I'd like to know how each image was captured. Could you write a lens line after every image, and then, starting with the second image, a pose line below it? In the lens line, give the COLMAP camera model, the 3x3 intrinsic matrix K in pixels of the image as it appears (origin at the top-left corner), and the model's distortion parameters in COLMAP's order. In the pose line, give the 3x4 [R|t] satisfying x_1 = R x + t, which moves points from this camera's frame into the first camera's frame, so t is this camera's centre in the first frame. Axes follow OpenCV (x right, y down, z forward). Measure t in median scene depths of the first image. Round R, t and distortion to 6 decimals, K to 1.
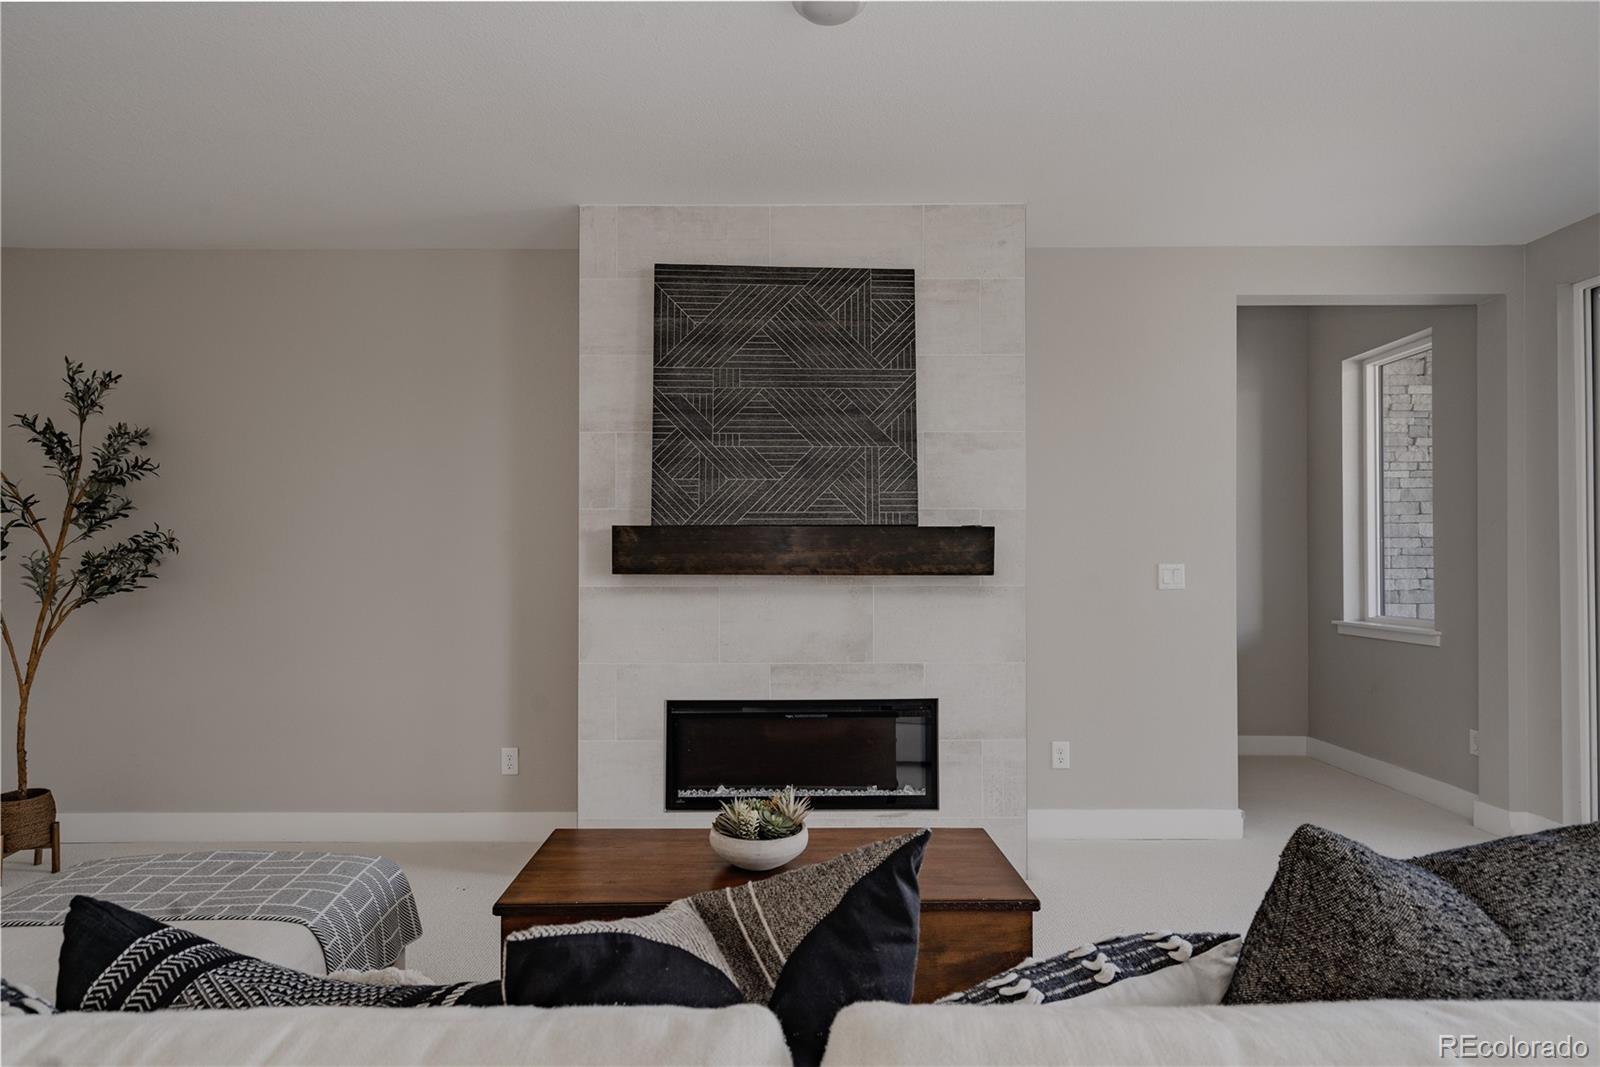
lens RADIAL K [[873.8, 0, 800.6], [0, 873.8, 540.3], [0, 0, 1]] dist [0.007639, 0.001370]
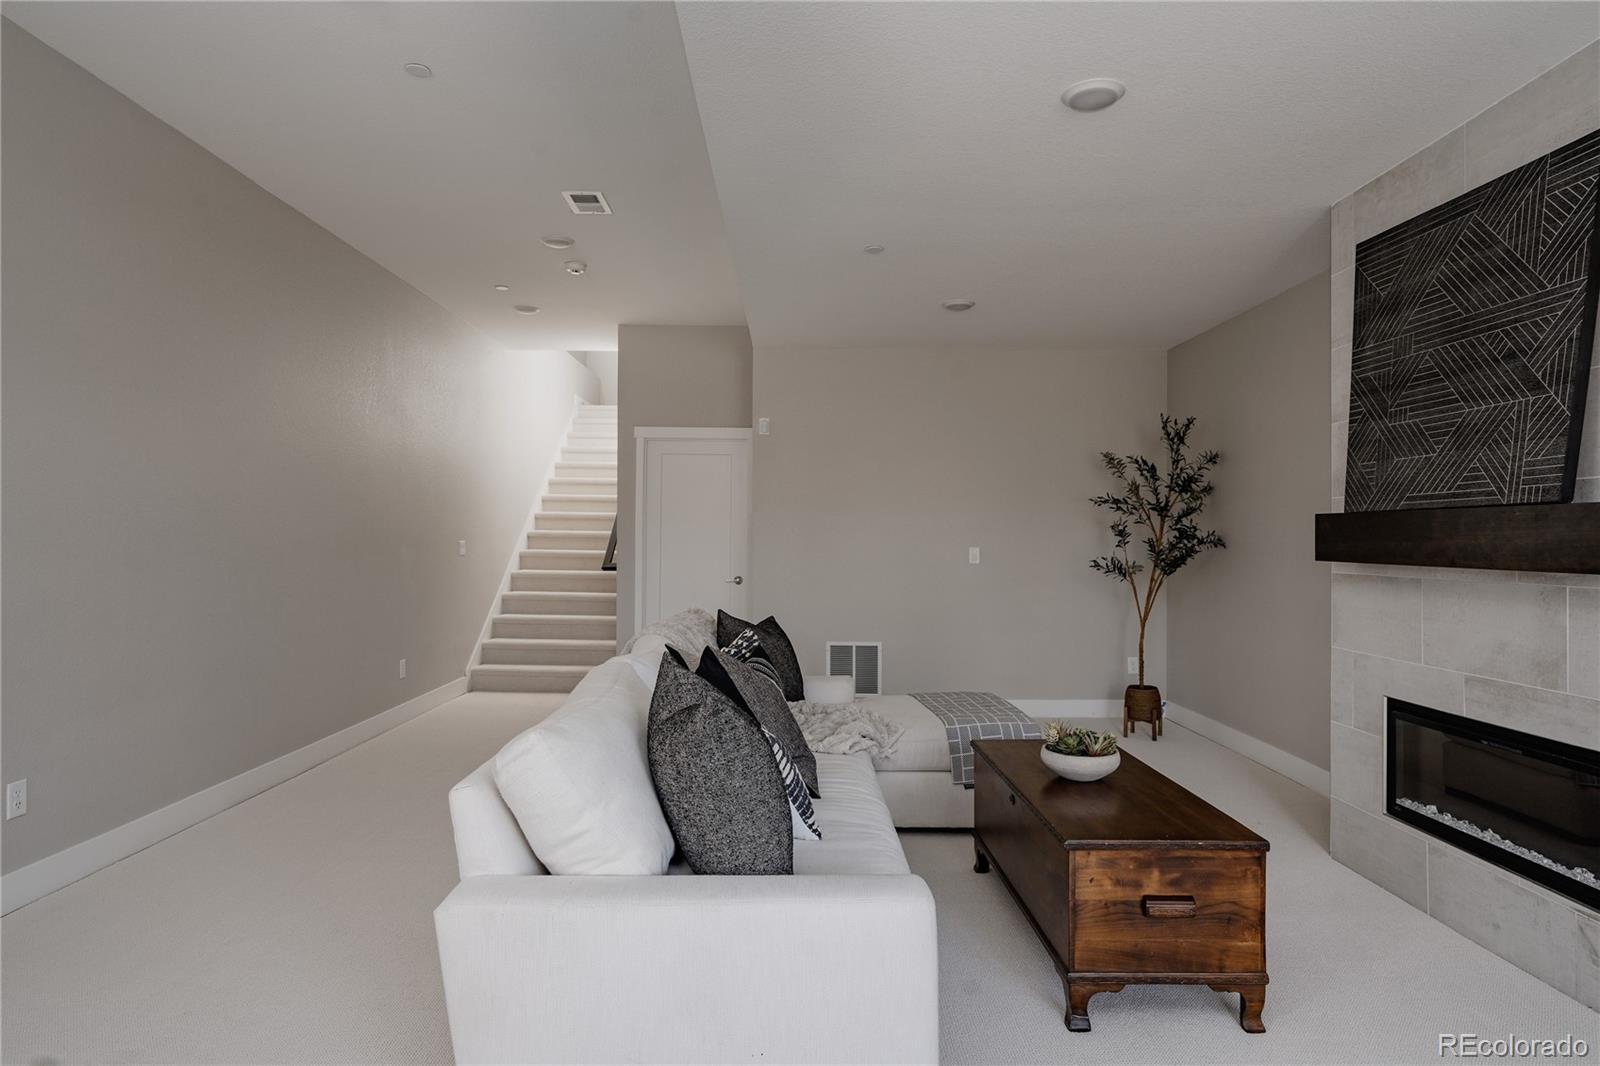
lens RADIAL K [[922.4, 0, 799.8], [0, 922.4, 533.5], [0, 0, 1]] dist [-0.000673, 0.000075]
pose [[0.003732, -0.005091, -0.999980, 0.863856], [0.008467, 0.999951, -0.005059, 0.006491], [0.999957, -0.008448, 0.003775, 0.373192]]
